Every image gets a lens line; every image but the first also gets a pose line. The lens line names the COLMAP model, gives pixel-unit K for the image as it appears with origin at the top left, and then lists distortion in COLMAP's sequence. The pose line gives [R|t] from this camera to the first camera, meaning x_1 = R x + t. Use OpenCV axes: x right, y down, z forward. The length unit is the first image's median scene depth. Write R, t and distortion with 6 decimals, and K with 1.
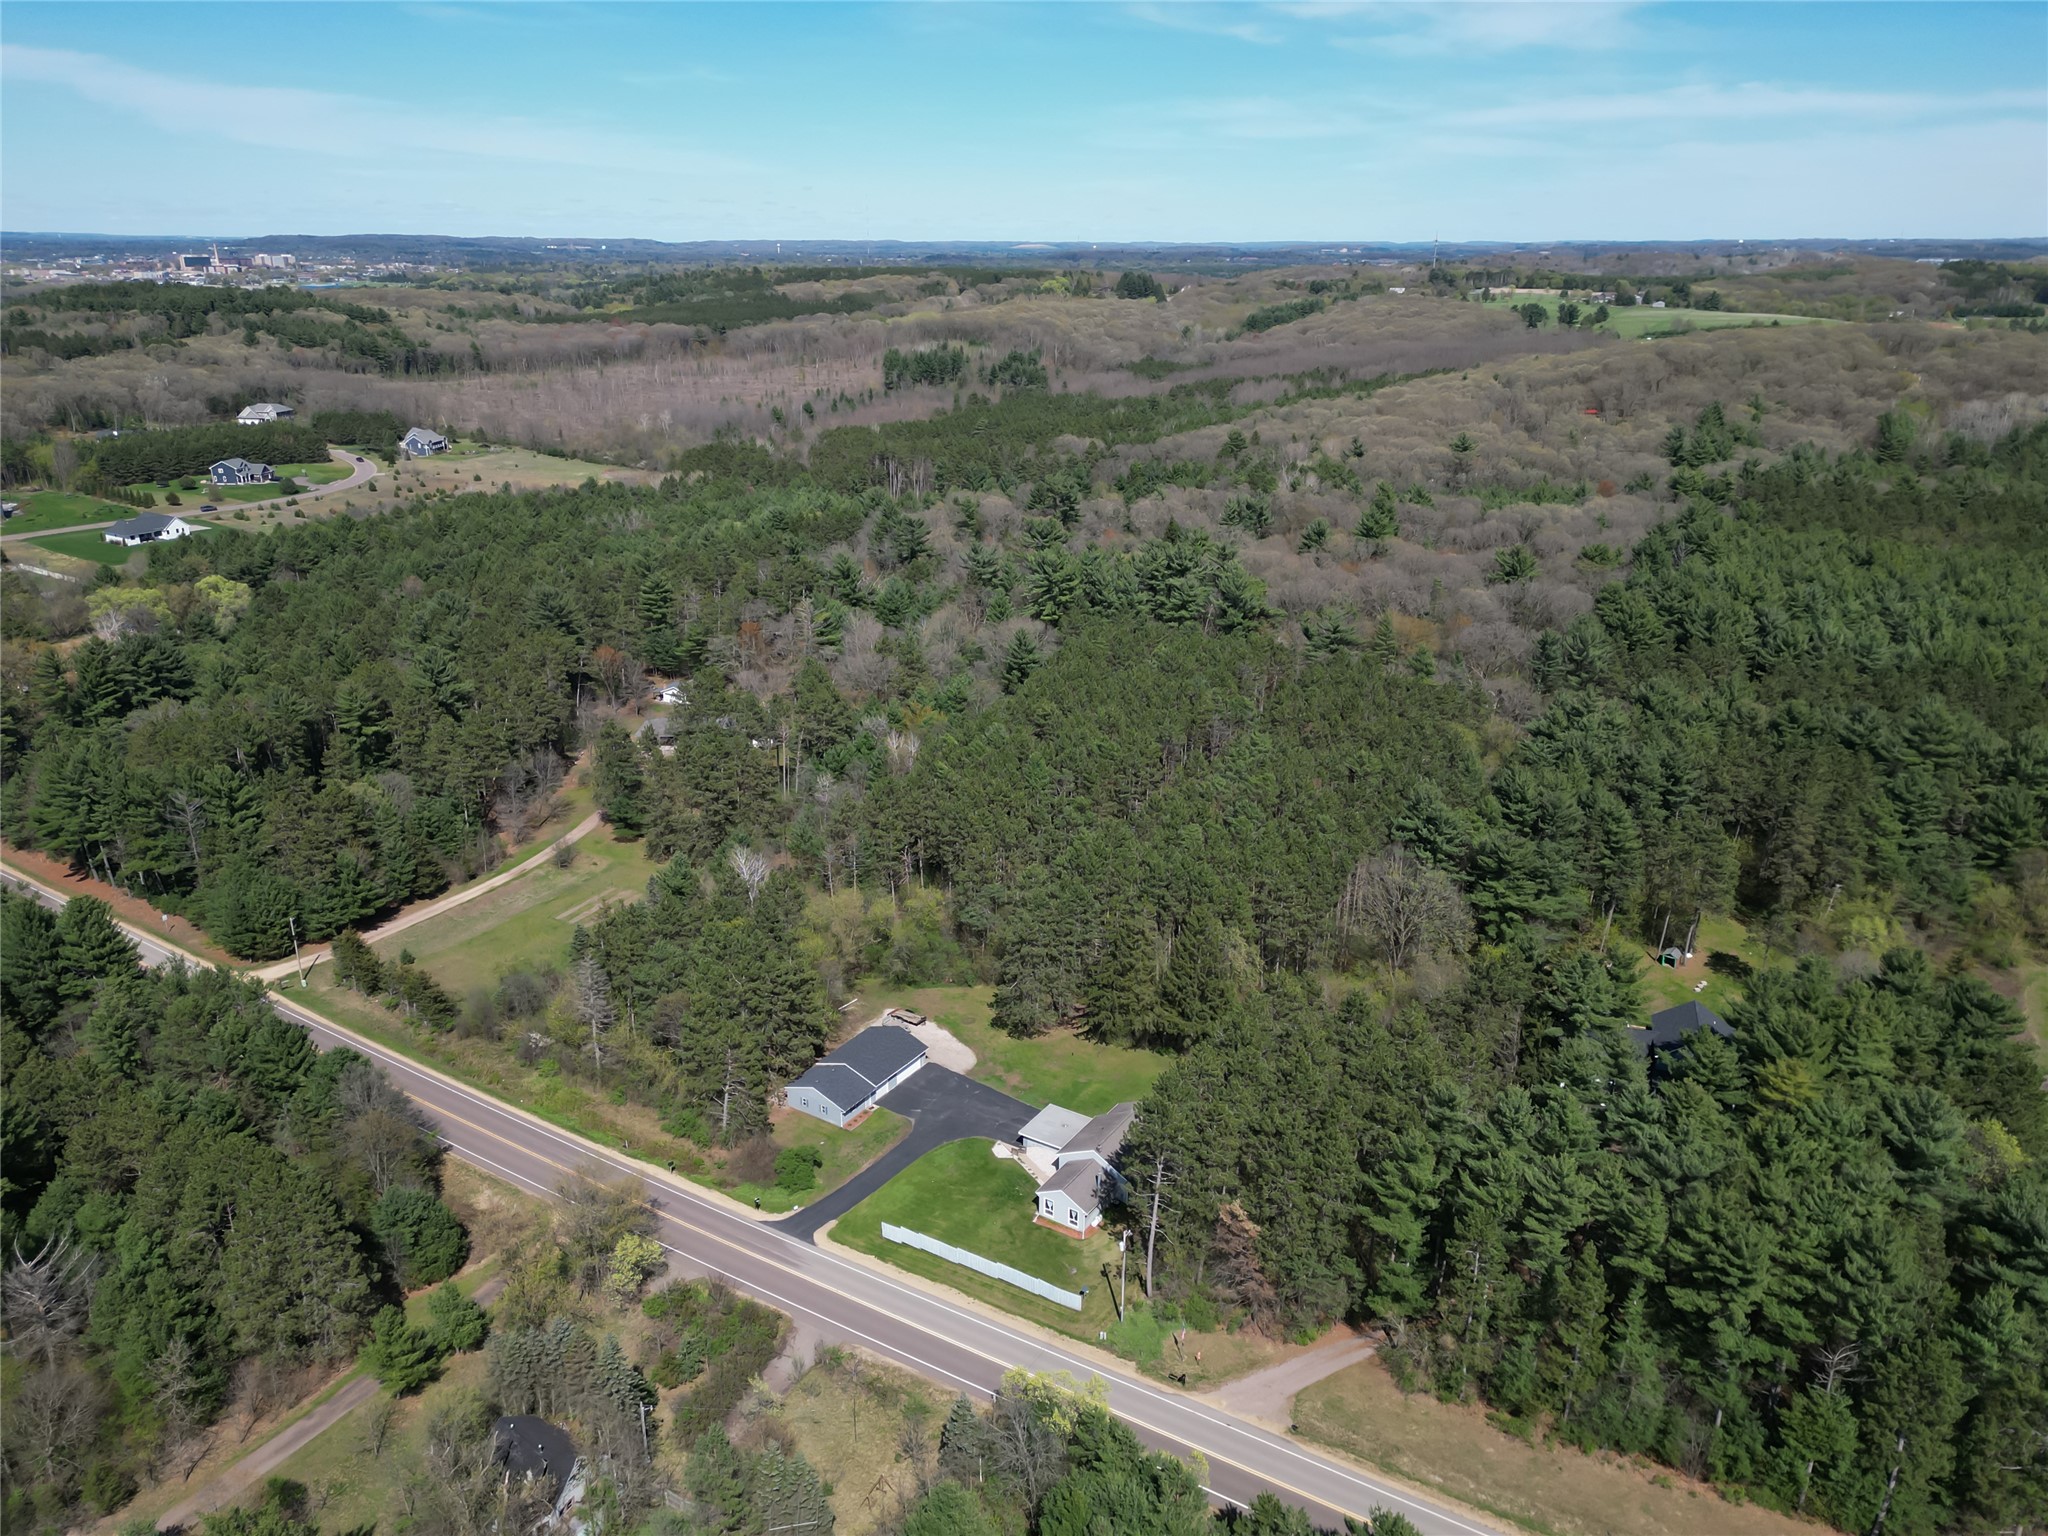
lens RADIAL K [[1524.1, 0, 1024.0], [0, 1524.1, 768.0], [0, 0, 1]] dist [0.075355, -0.073711]
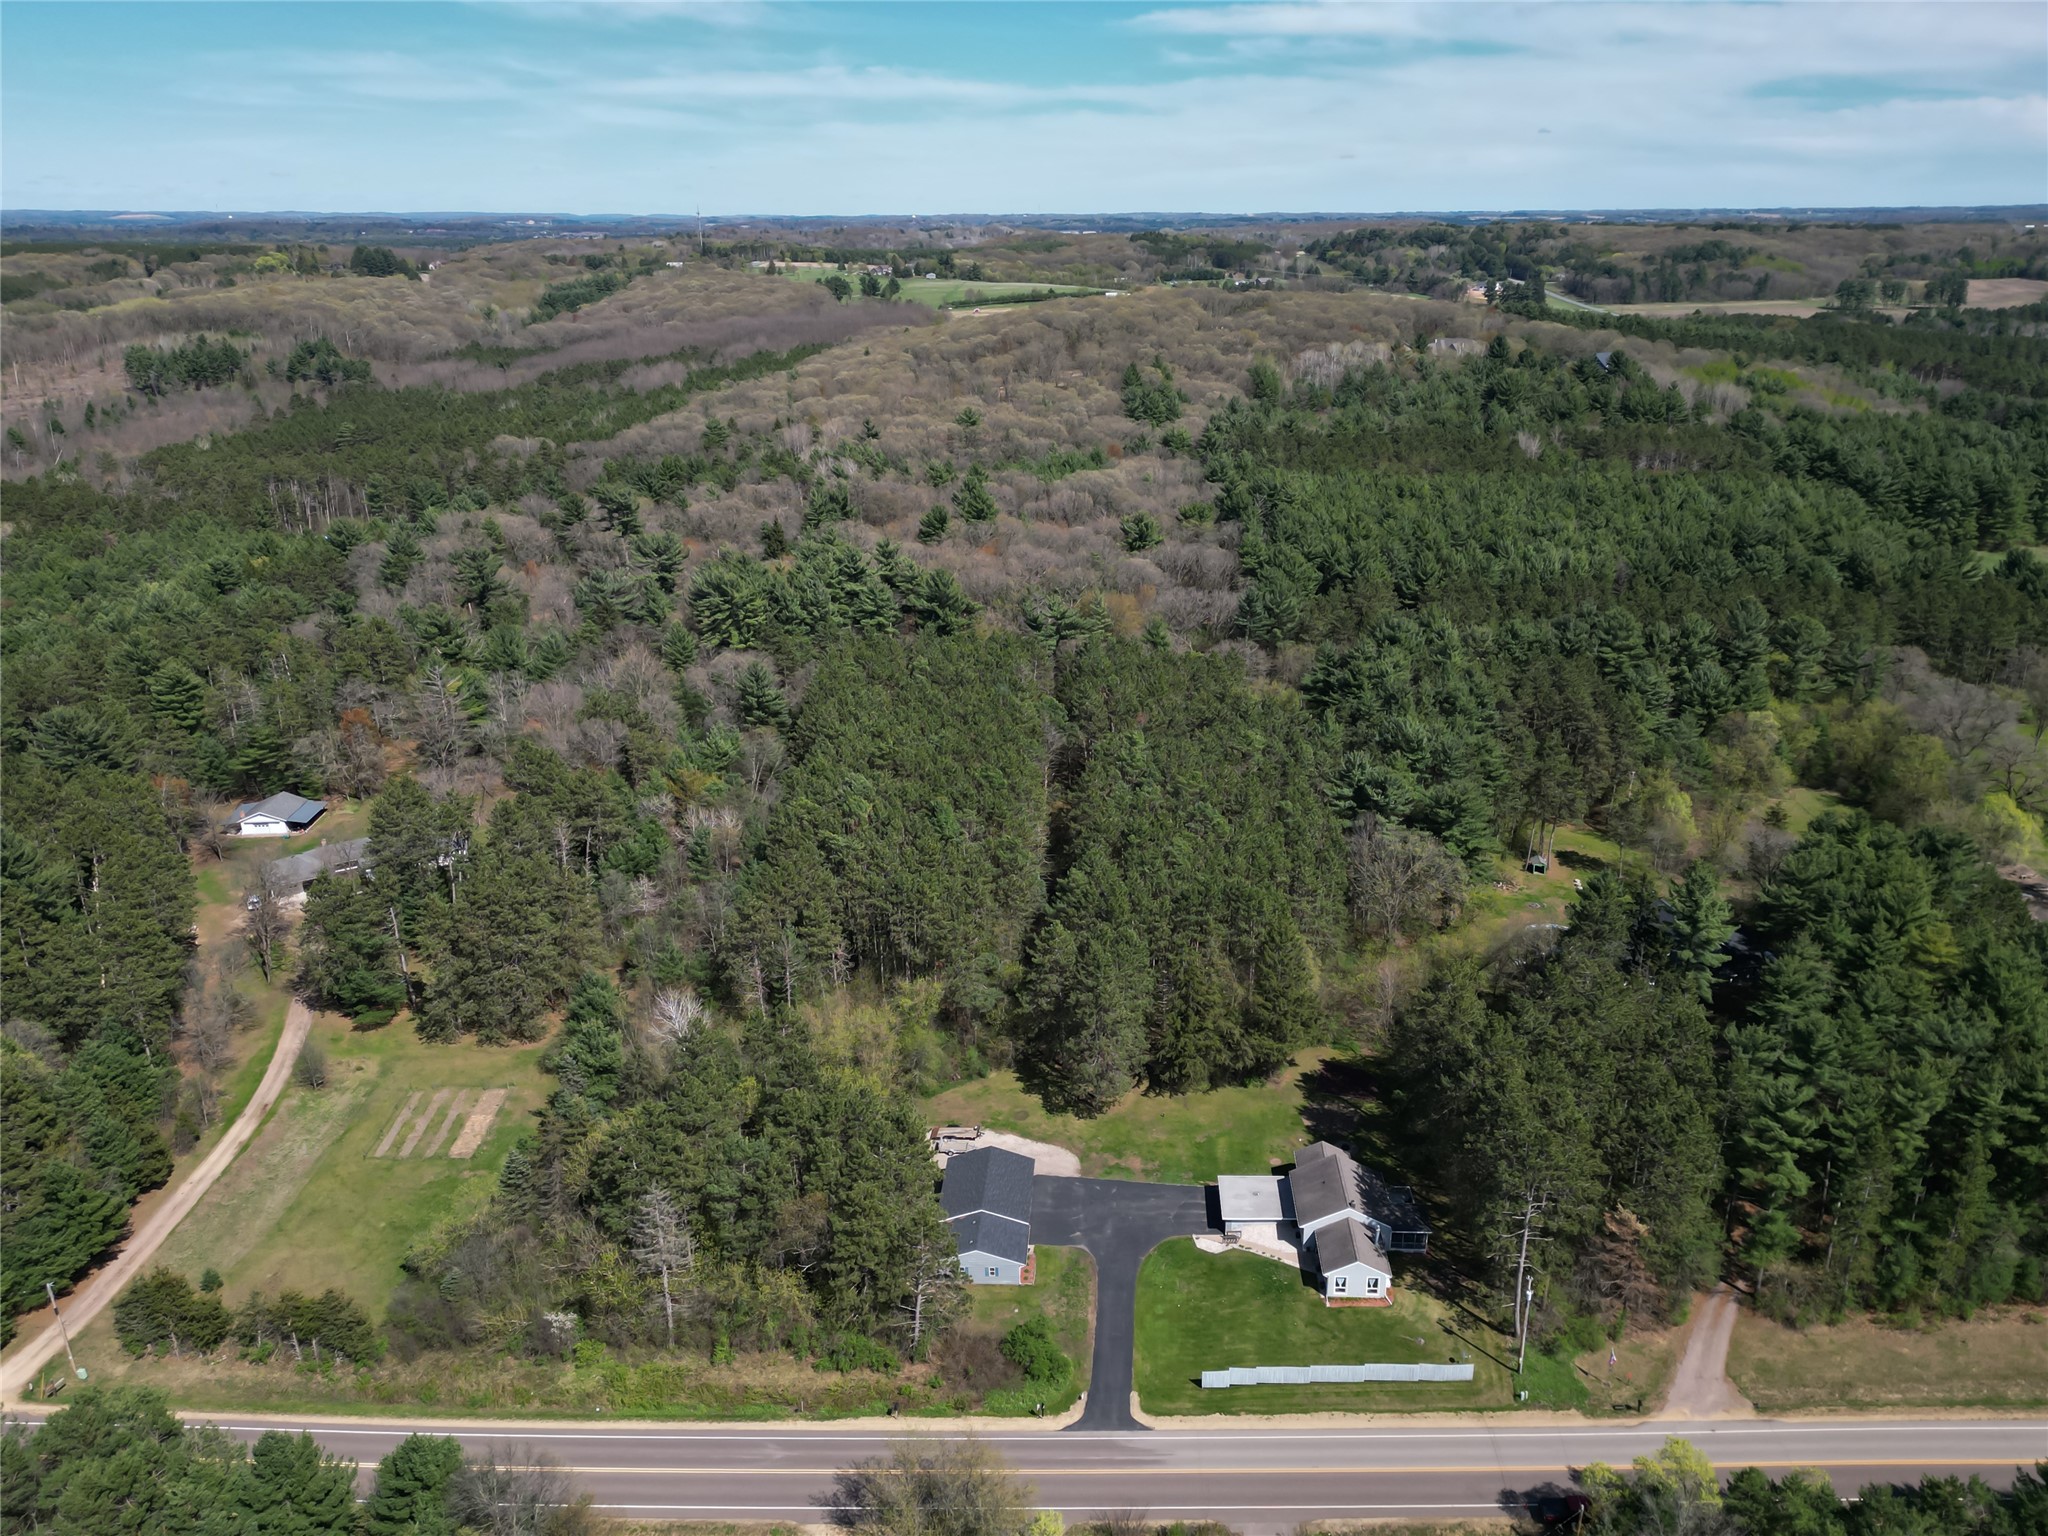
lens RADIAL K [[1524.1, 0, 1024.0], [0, 1524.1, 768.0], [0, 0, 1]] dist [0.075355, -0.073711]
pose [[0.842287, -0.187842, 0.505241, -0.216790], [0.180090, 0.981521, 0.064687, -0.041486], [-0.508055, 0.036504, 0.860551, 0.122435]]
